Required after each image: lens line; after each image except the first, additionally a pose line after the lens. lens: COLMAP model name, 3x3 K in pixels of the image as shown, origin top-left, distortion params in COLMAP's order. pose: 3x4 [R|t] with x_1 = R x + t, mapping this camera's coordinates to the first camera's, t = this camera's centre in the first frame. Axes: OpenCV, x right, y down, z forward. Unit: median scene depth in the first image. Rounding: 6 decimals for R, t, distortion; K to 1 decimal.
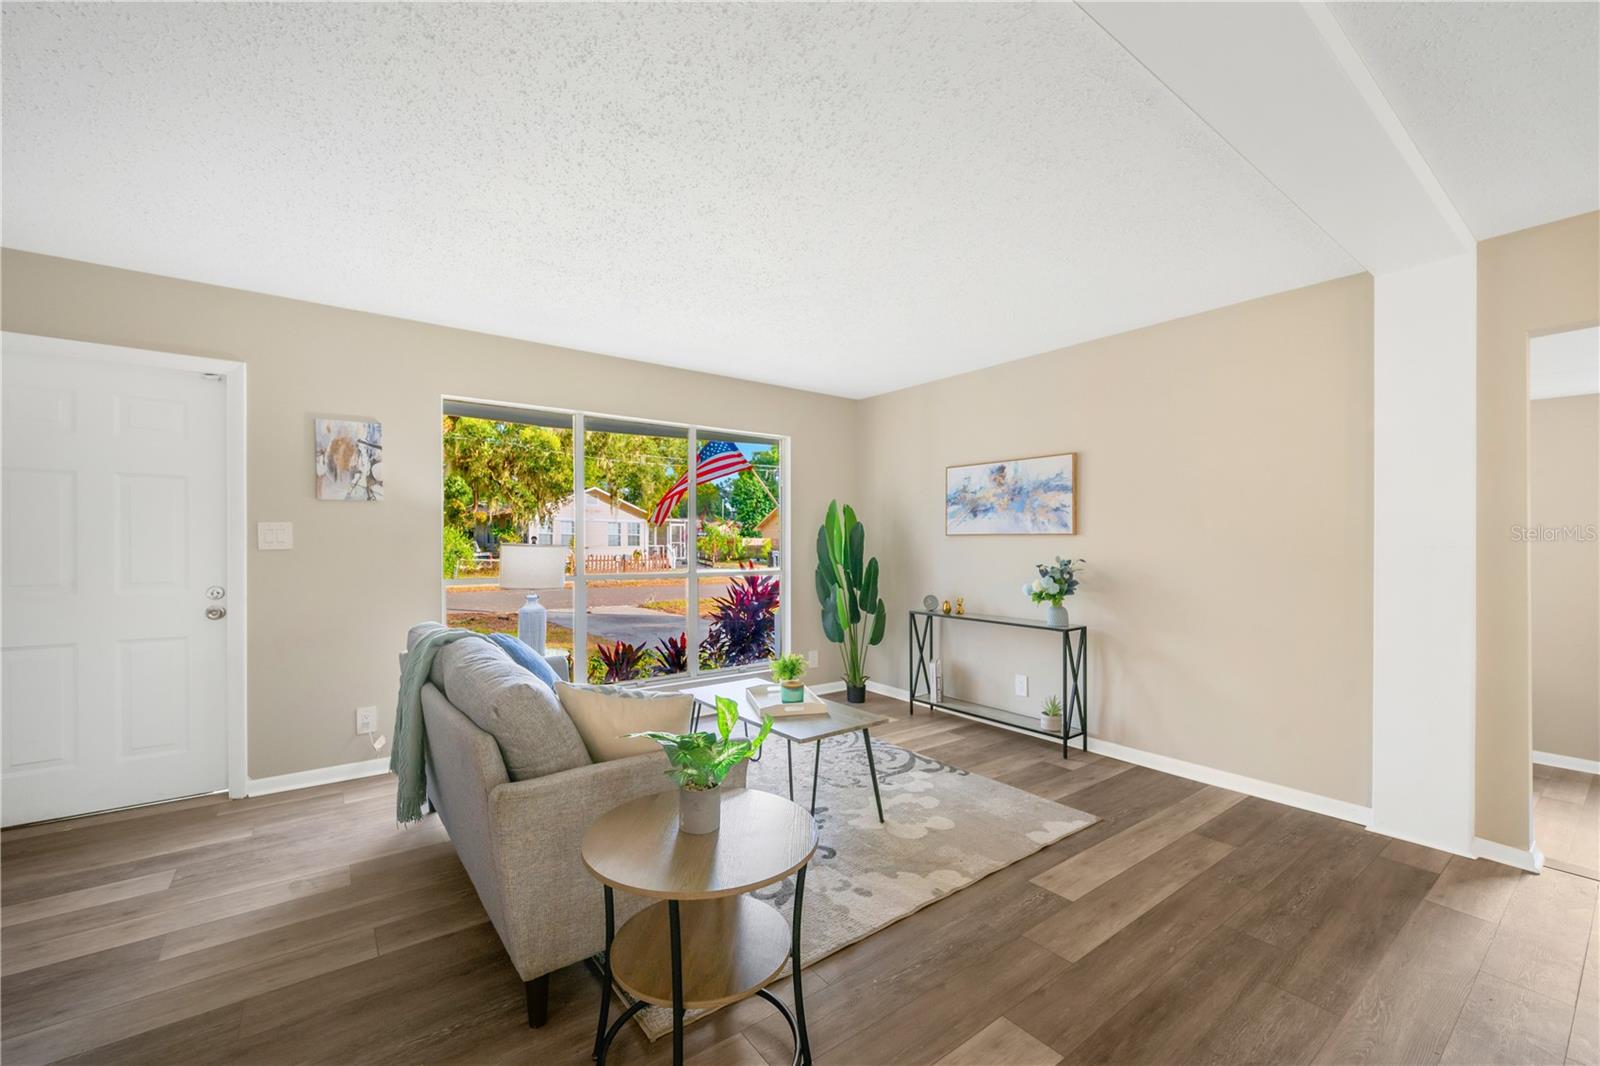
lens RADIAL K [[649.9, 0, 822.2], [0, 649.9, 549.5], [0, 0, 1]] dist [0.003048, 0.000198]
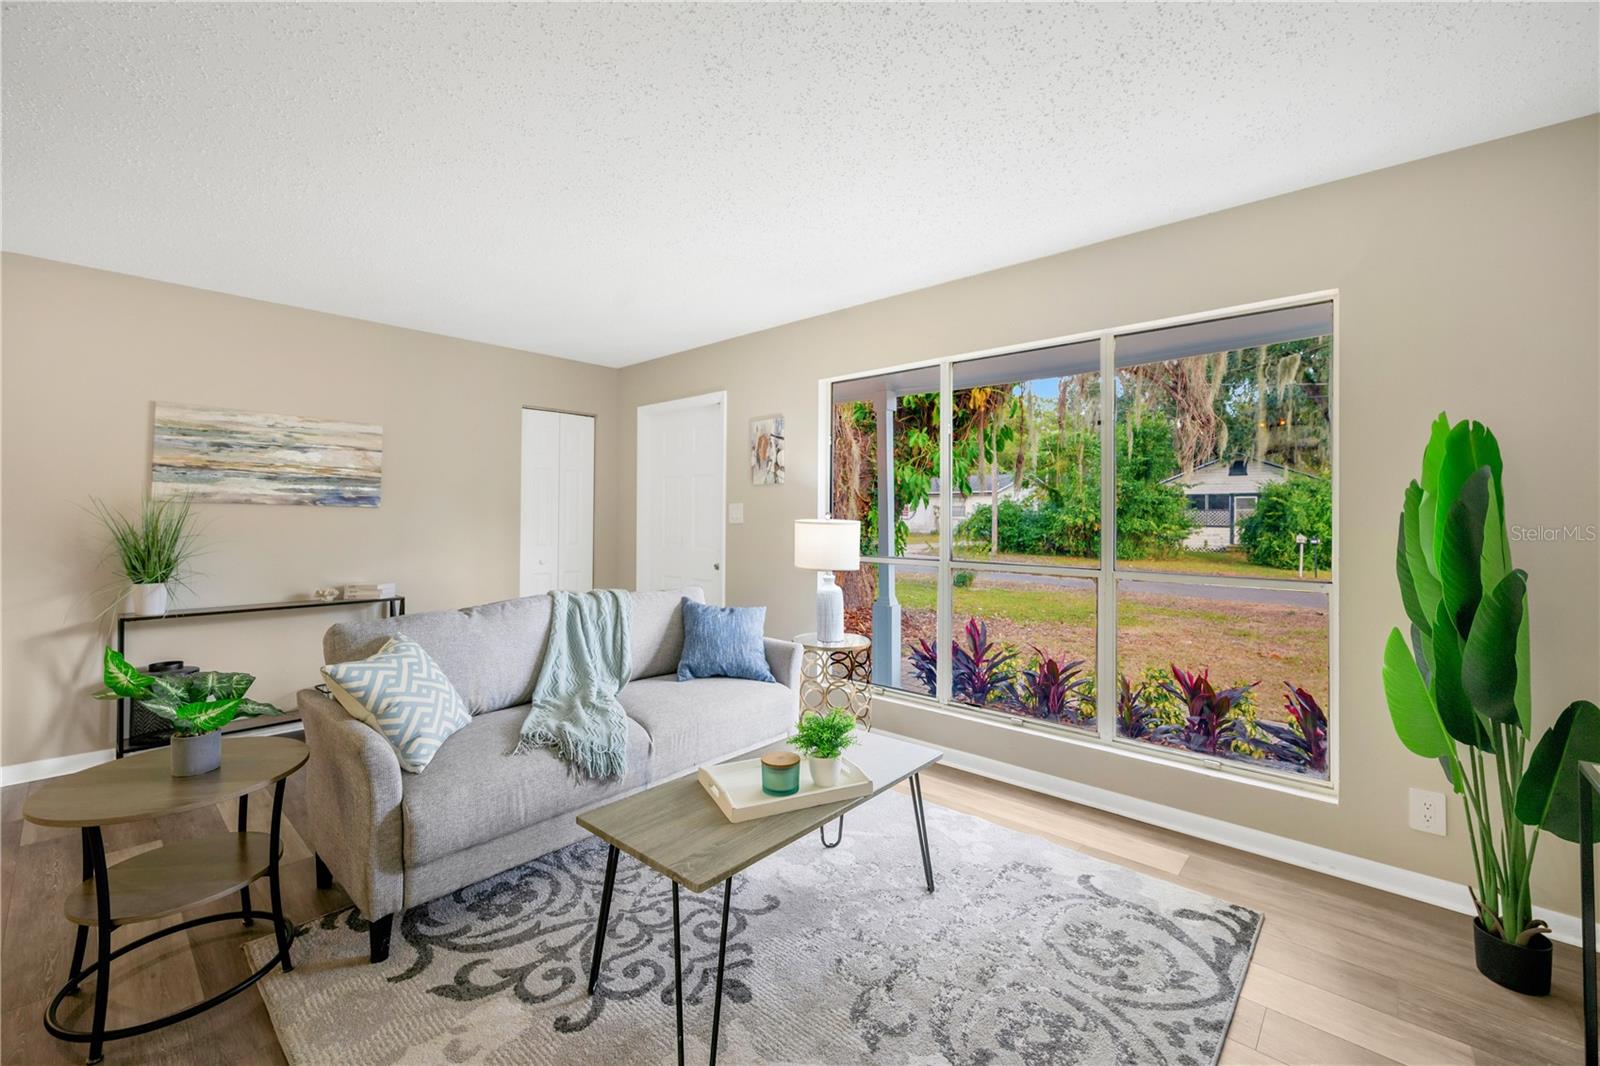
lens RADIAL K [[661.9, 0, 795.1], [0, 661.9, 510.2], [0, 0, 1]] dist [0.000770, 0.000134]
pose [[0.170056, -0.013260, -0.985345, 0.490593], [-0.018156, 0.999698, -0.016587, -0.006509], [0.985267, 0.020711, 0.169764, 0.803069]]
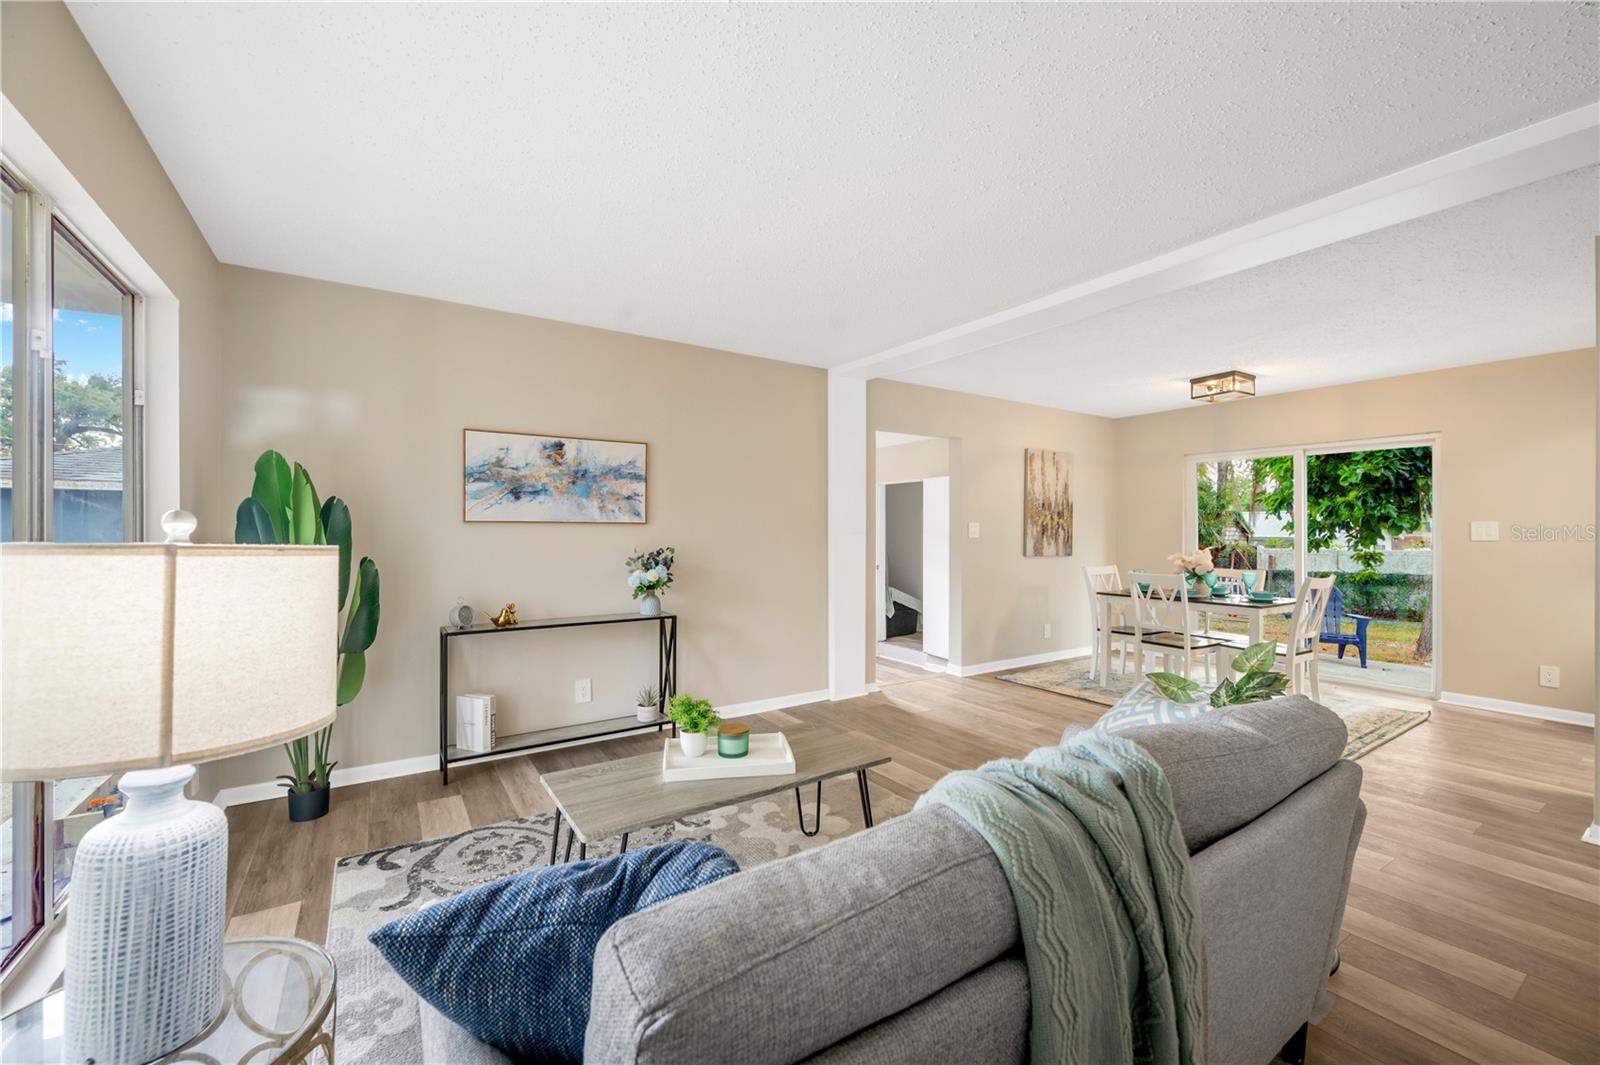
lens RADIAL K [[644.6, 0, 802.5], [0, 644.6, 529.6], [0, 0, 1]] dist [0.003909, 0.000135]
pose [[0.084032, -0.005914, 0.996445, -0.674862], [0.008106, 0.999953, 0.005252, -0.019217], [-0.996430, 0.007635, 0.084076, 0.759872]]
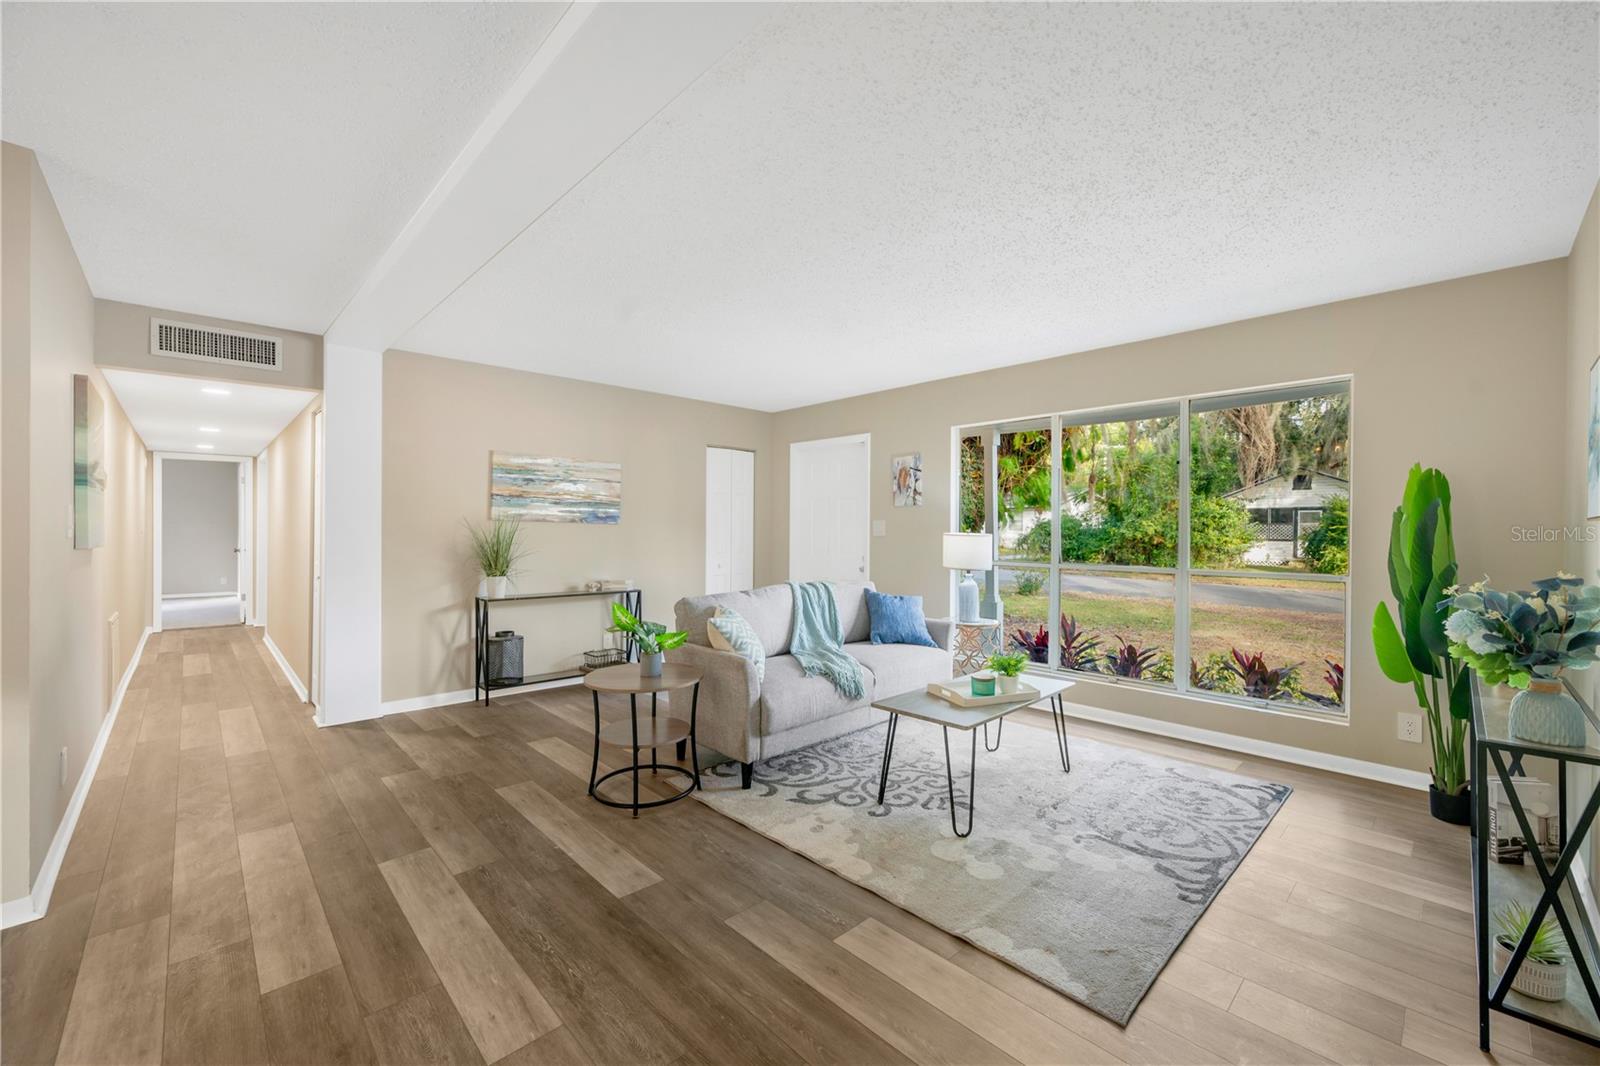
lens RADIAL K [[649.9, 0, 796.1], [0, 649.9, 532.1], [0, 0, 1]] dist [0.003048, 0.000198]
pose [[0.096273, -0.001279, -0.995354, 0.800798], [-0.018269, 0.999828, -0.003052, -0.000814], [0.995187, 0.018478, 0.096233, 0.550735]]
